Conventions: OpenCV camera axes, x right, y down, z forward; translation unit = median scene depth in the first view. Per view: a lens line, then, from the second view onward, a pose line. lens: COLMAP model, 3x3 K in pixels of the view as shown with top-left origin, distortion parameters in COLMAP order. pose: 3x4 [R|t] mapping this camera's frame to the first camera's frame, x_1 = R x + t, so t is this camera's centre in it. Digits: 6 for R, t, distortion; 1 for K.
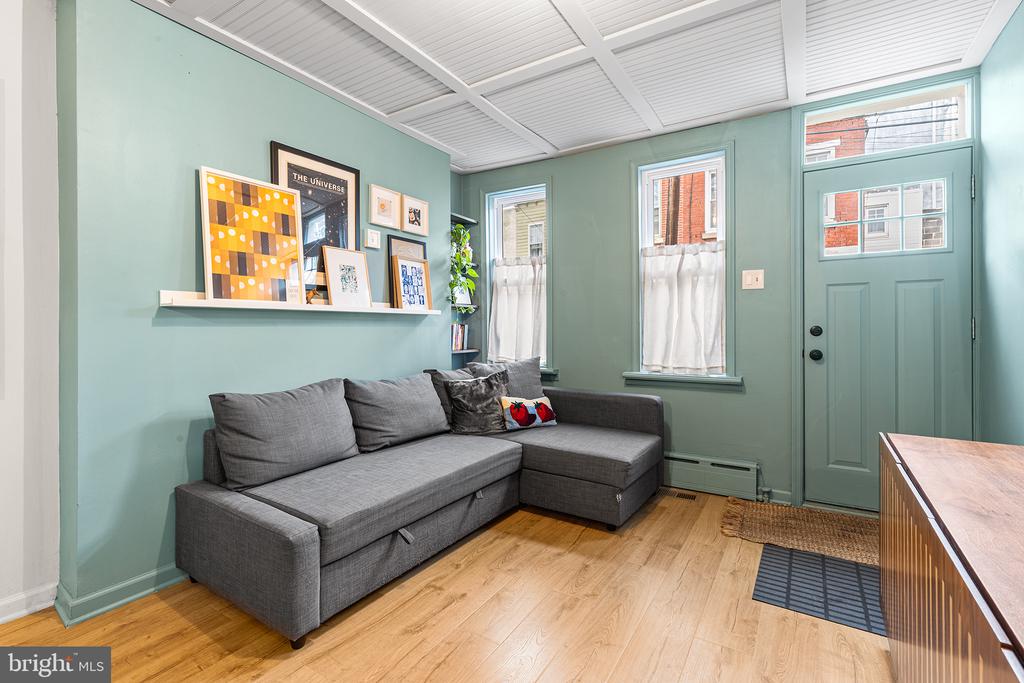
lens RADIAL K [[465.5, 0, 512.8], [0, 465.5, 335.7], [0, 0, 1]] dist [0.002046, 0.000165]
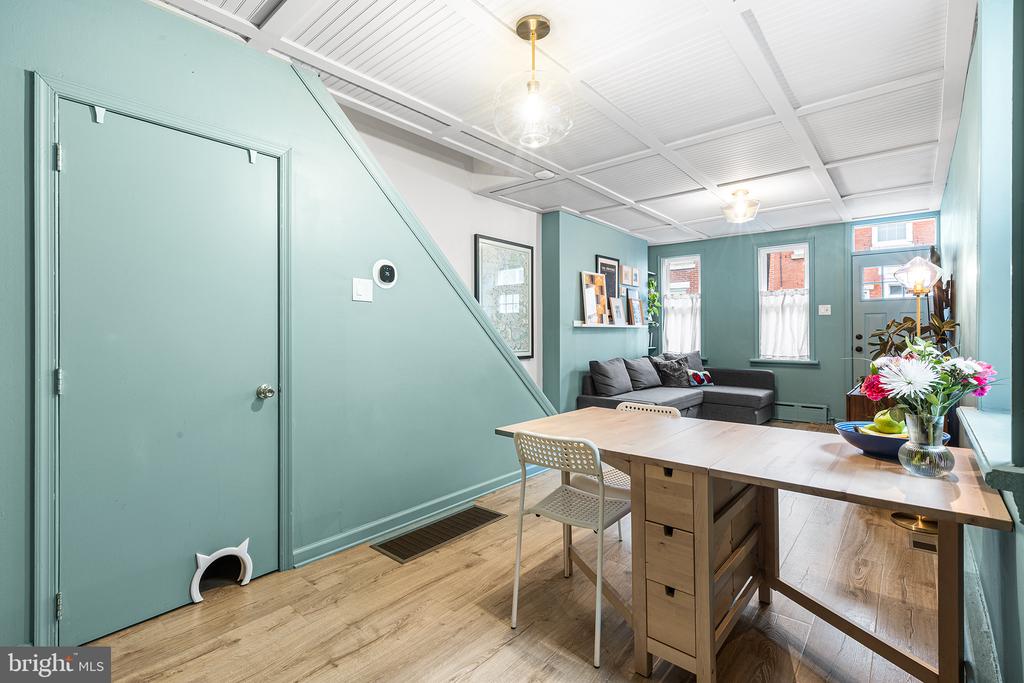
lens RADIAL K [[465.5, 0, 512.0], [0, 465.5, 335.8], [0, 0, 1]] dist [0.002046, 0.000165]
pose [[0.988940, 0.001722, -0.148304, -0.470507], [-0.003110, 0.999953, -0.009131, 0.007997], [0.148282, 0.009492, 0.988900, -1.081018]]
